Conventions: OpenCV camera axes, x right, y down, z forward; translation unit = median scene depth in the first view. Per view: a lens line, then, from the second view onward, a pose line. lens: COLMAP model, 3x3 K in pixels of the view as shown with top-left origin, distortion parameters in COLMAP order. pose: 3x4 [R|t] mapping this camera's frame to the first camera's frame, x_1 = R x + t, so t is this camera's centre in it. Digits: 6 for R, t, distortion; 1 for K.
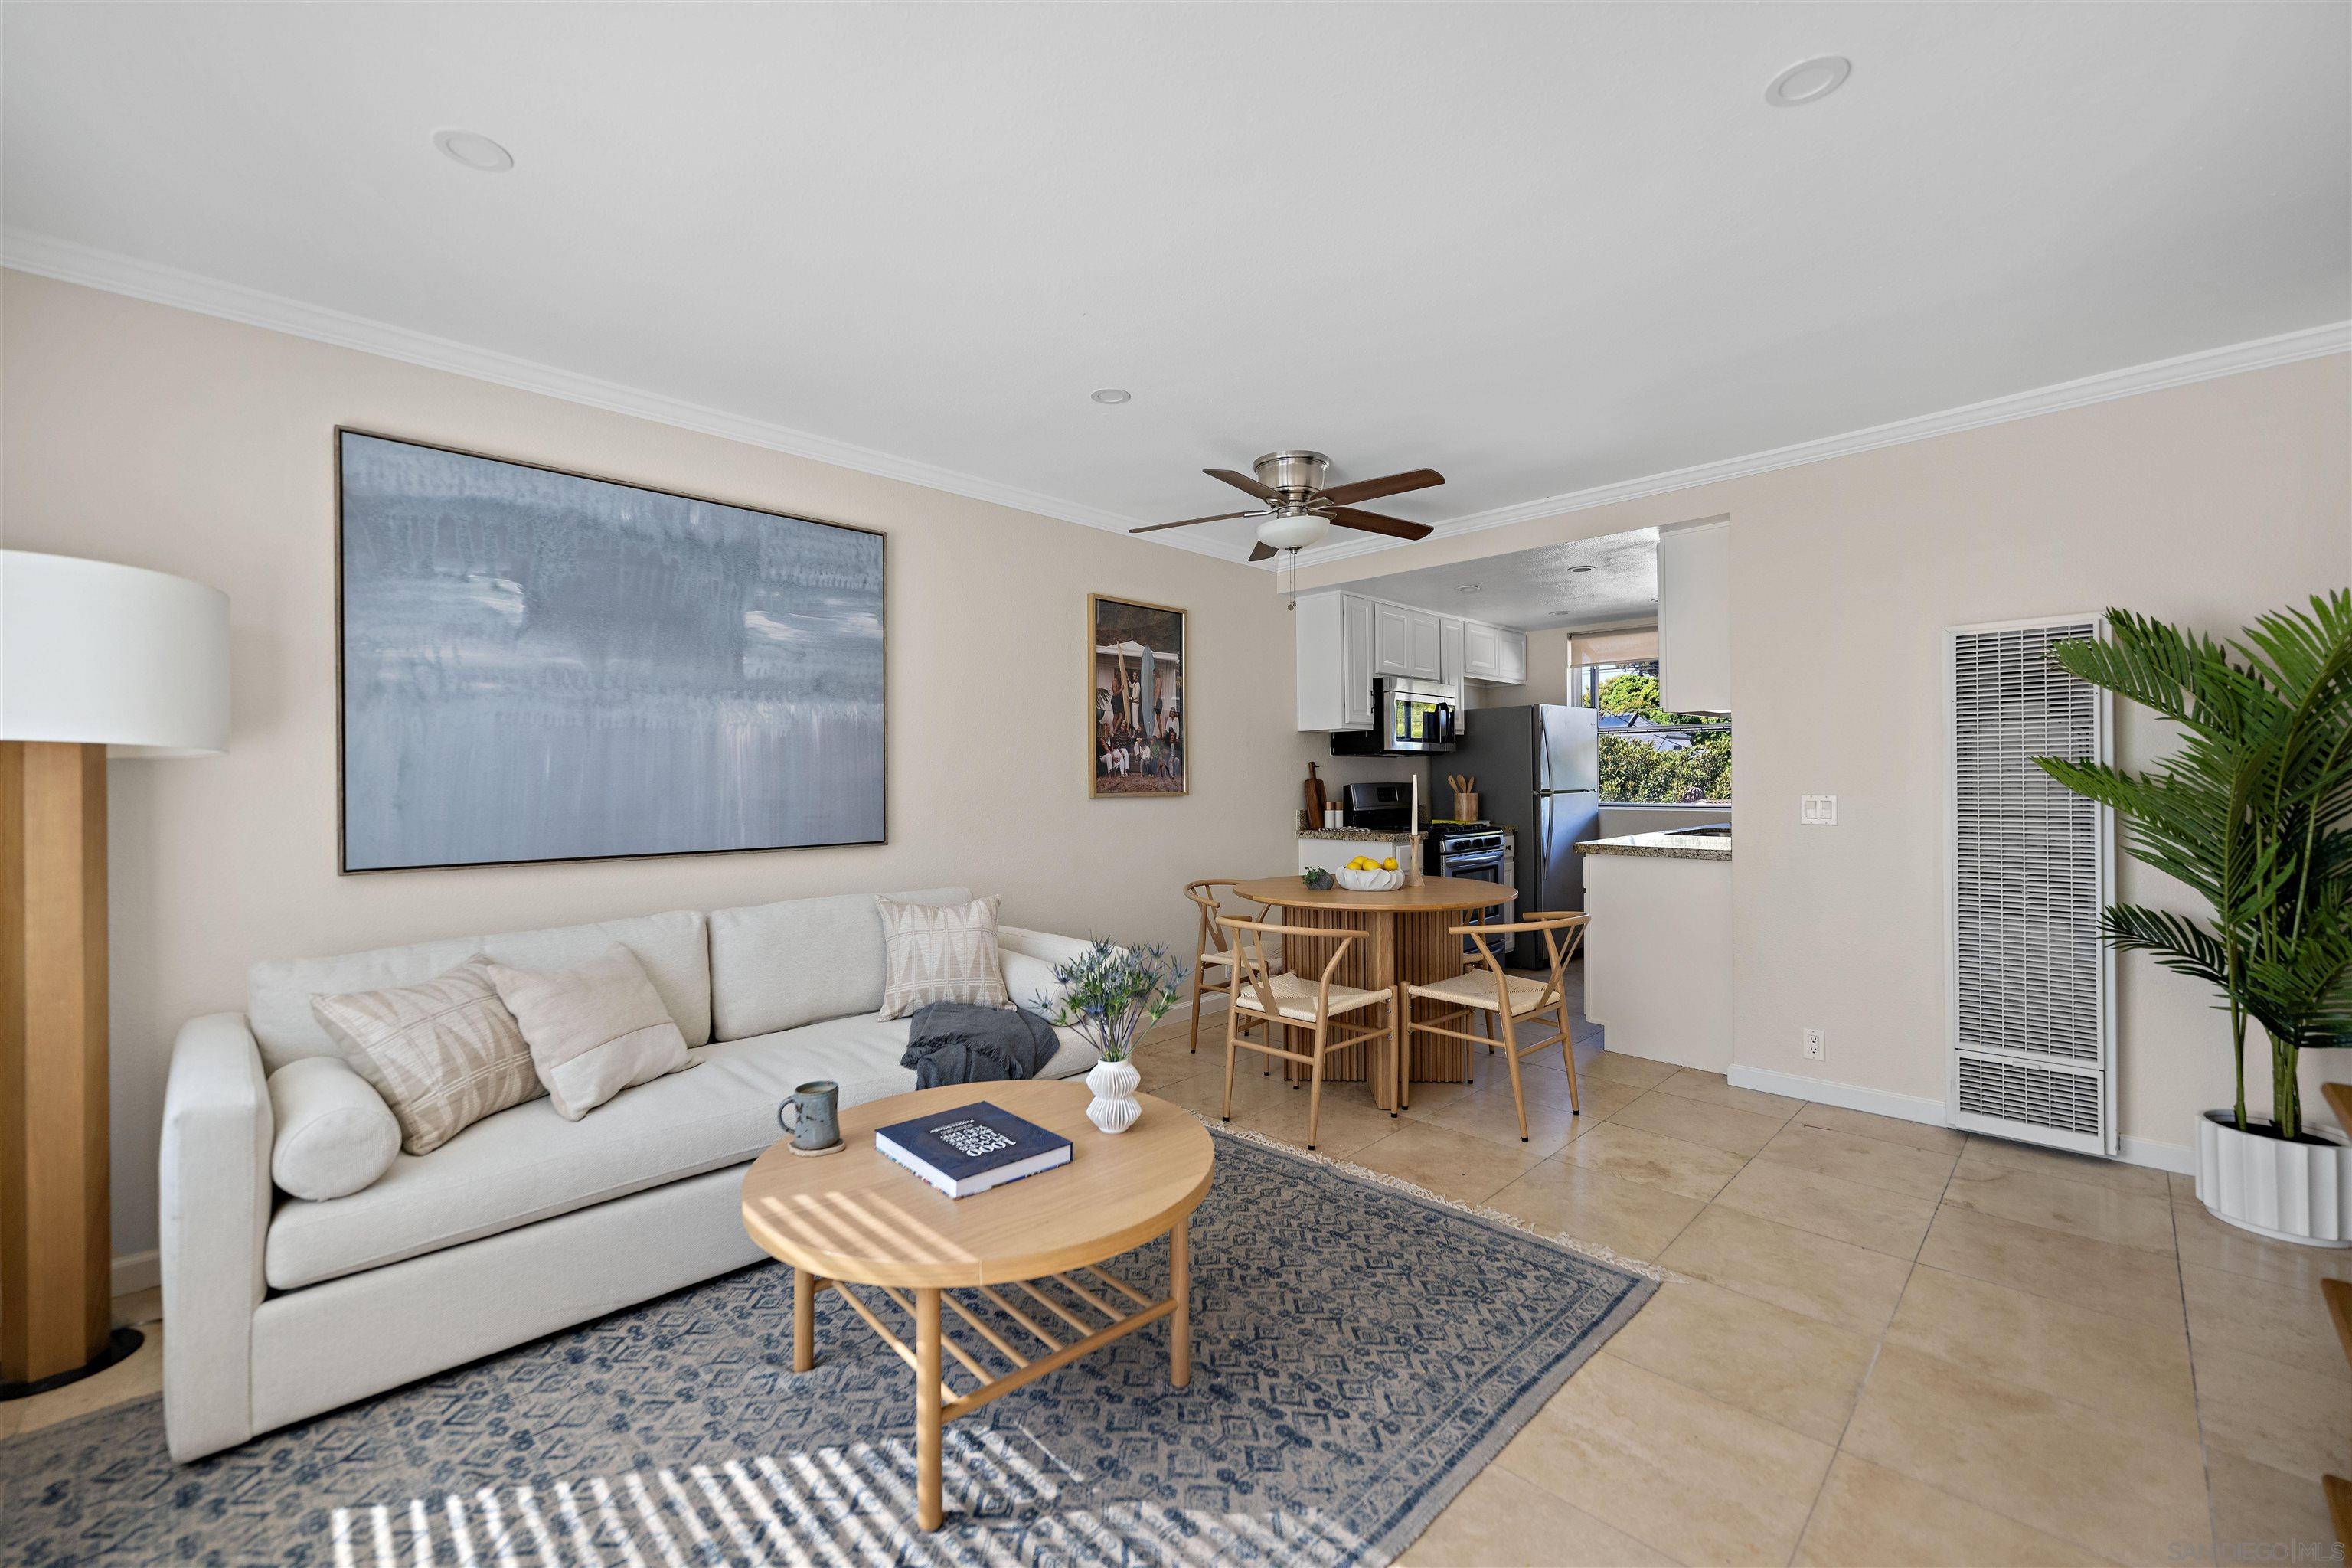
lens RADIAL K [[942.9, 0, 1152.6], [0, 942.9, 782.9], [0, 0, 1]] dist [-0.000616, -0.000094]
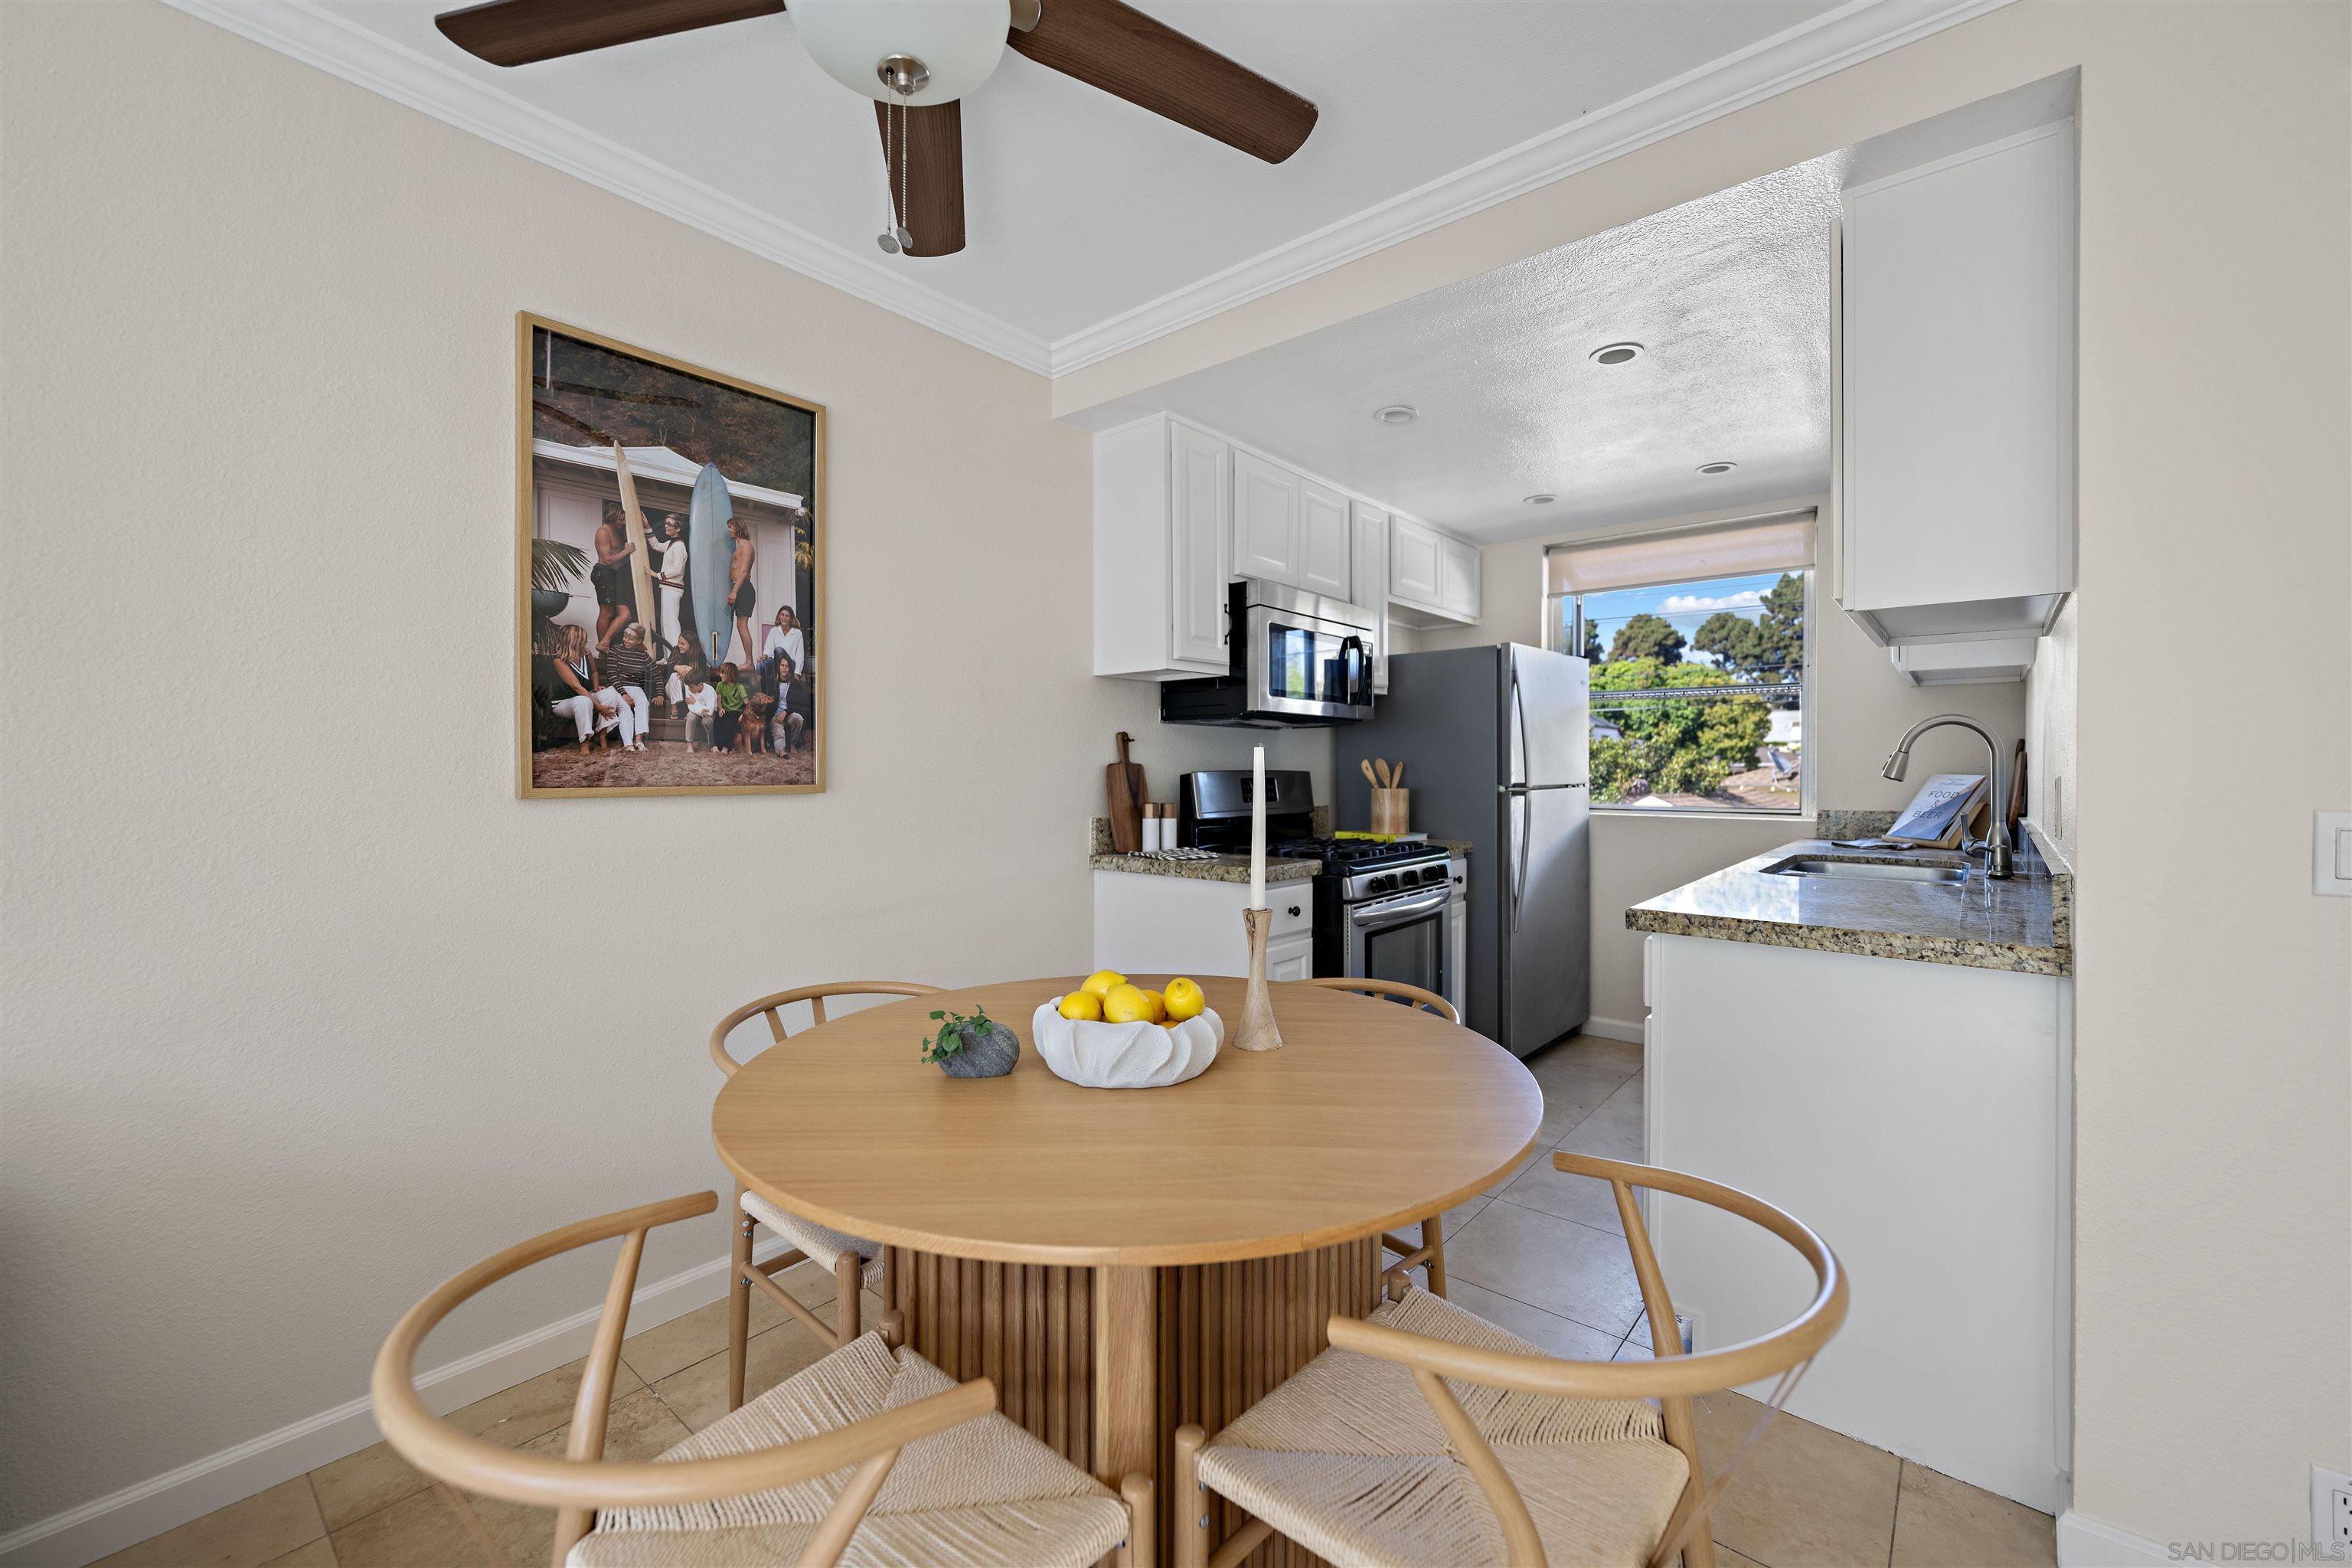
lens RADIAL K [[942.9, 0, 1173.2], [0, 942.9, 775.4], [0, 0, 1]] dist [-0.000616, -0.000094]
pose [[0.995528, 0.006293, 0.094254, 0.148041], [-0.006674, 0.999971, 0.003729, 0.001157], [-0.094228, -0.004342, 0.995541, 0.444838]]
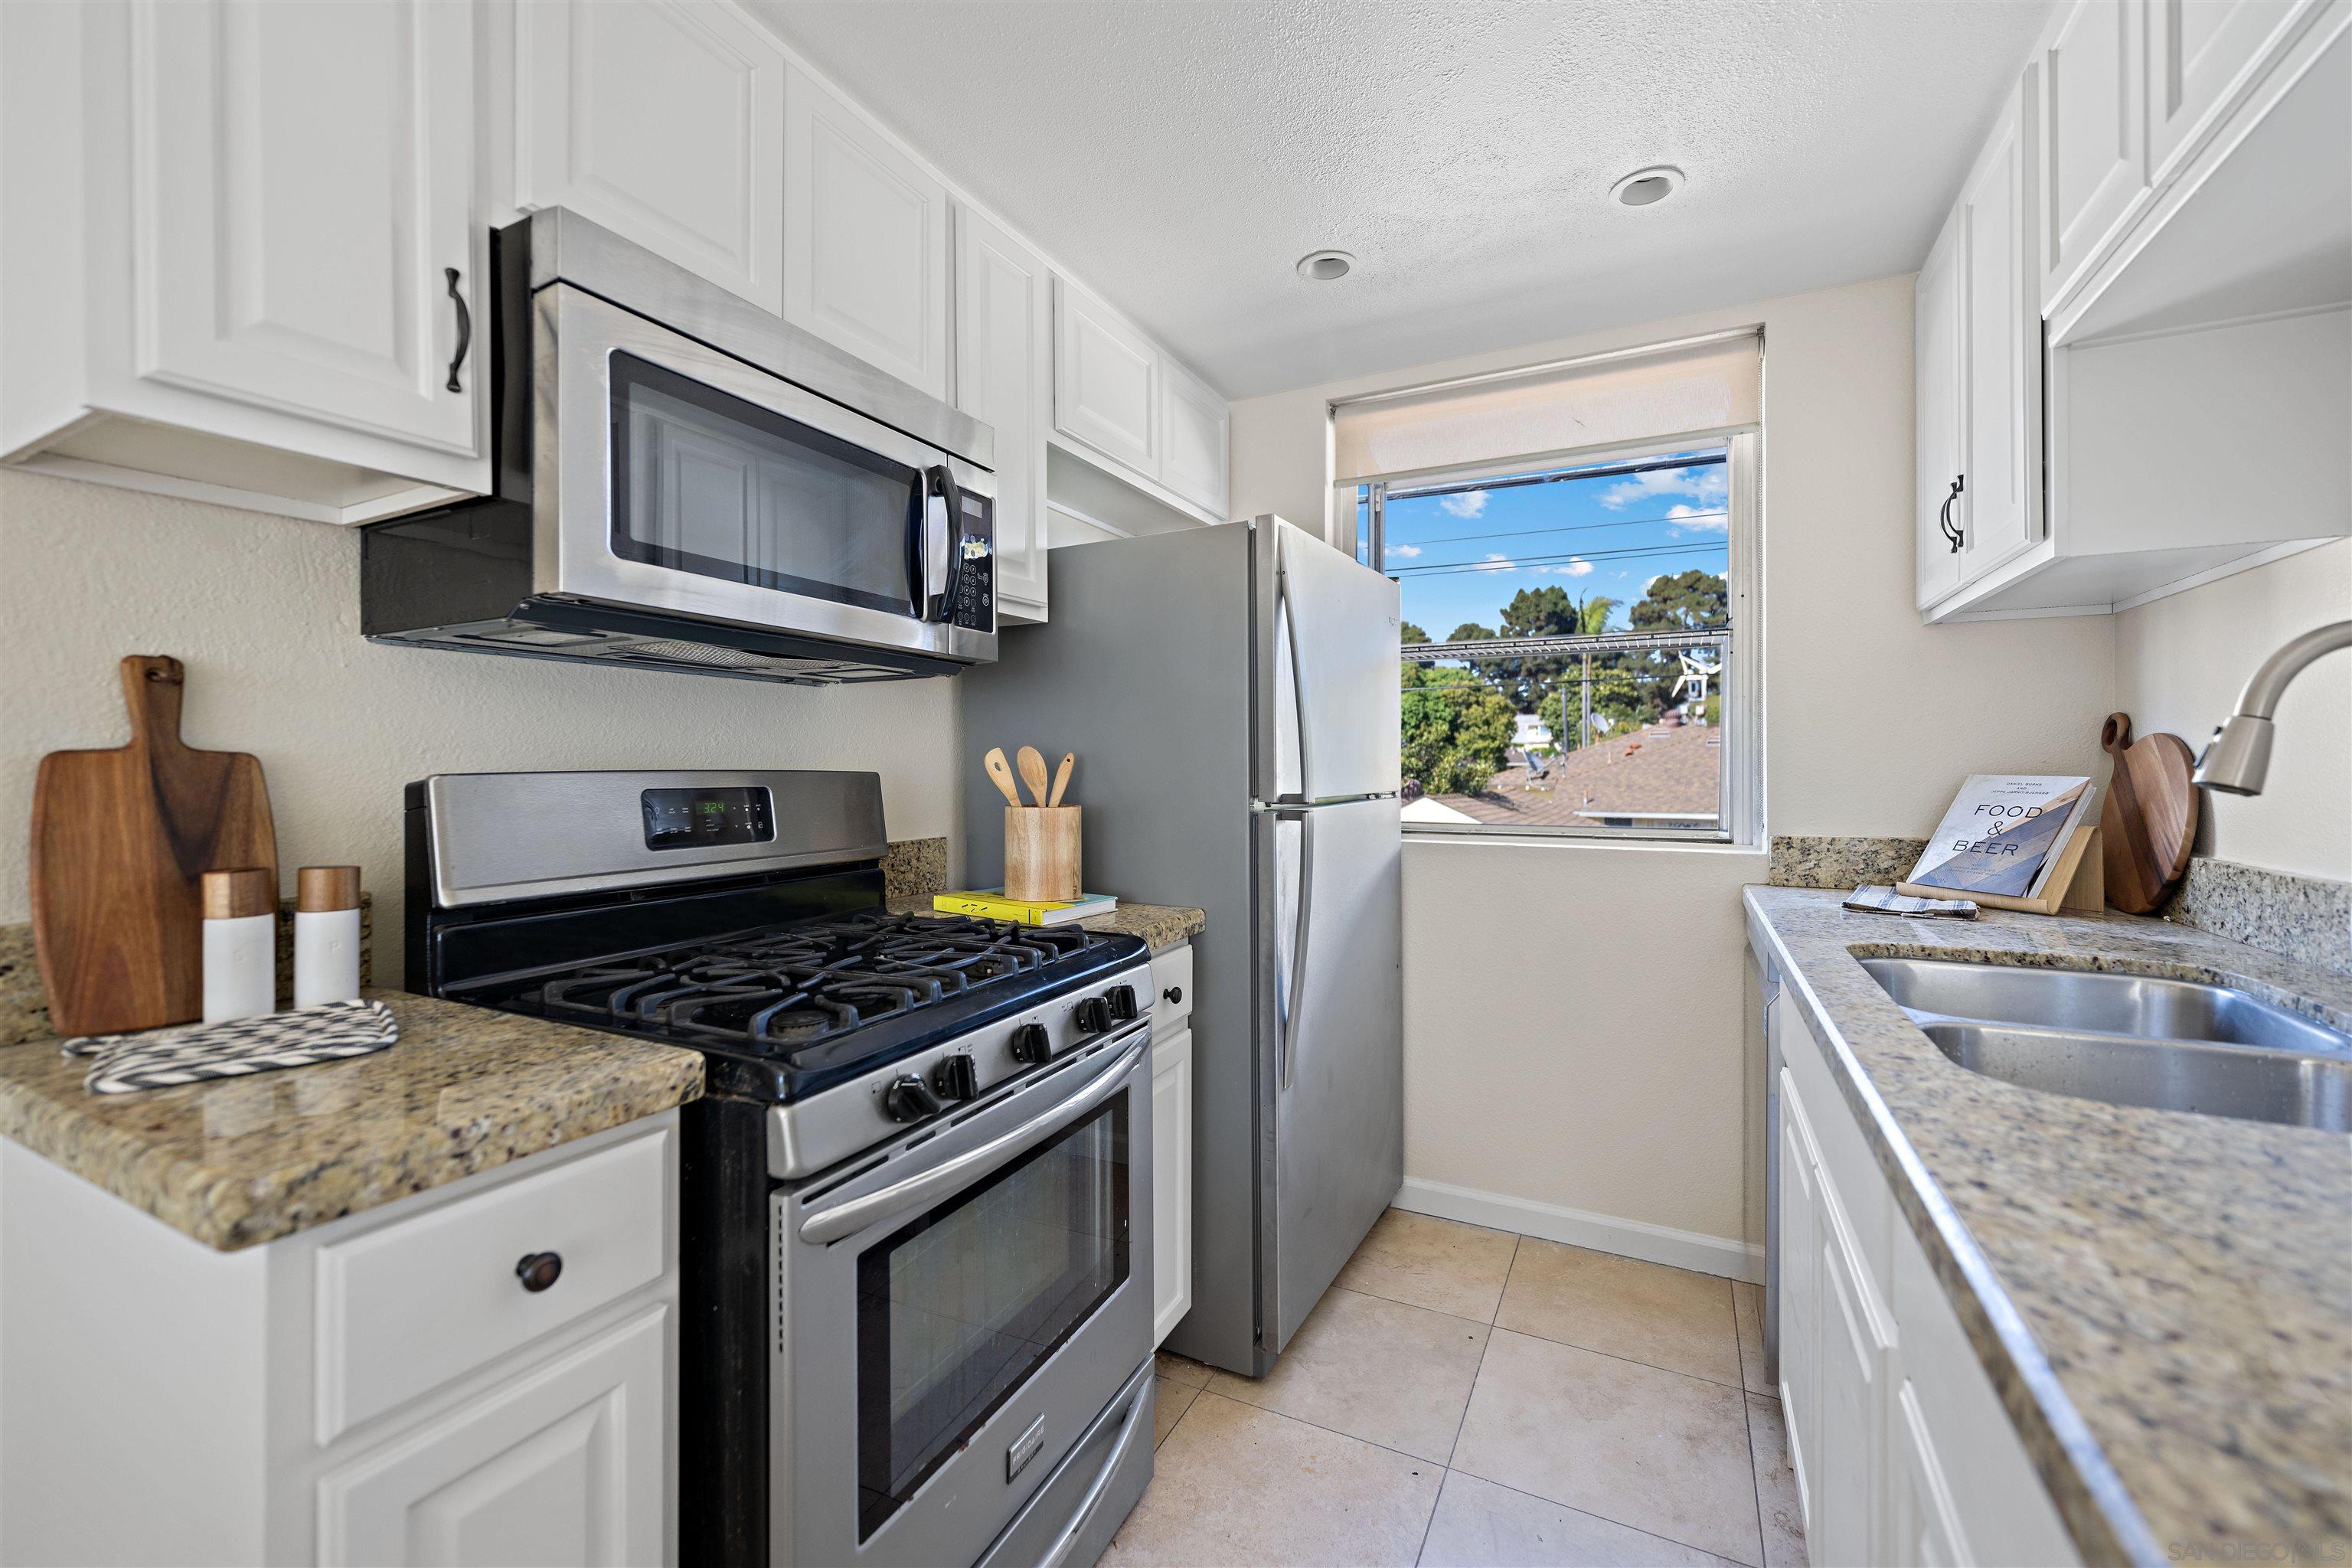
lens RADIAL K [[942.9, 0, 1177.1], [0, 942.9, 777.7], [0, 0, 1]] dist [-0.000616, -0.000094]
pose [[0.947264, 0.002074, 0.320448, 0.303927], [-0.003588, 0.999985, 0.004133, 0.000088], [-0.320435, -0.005065, 0.947257, 0.770712]]
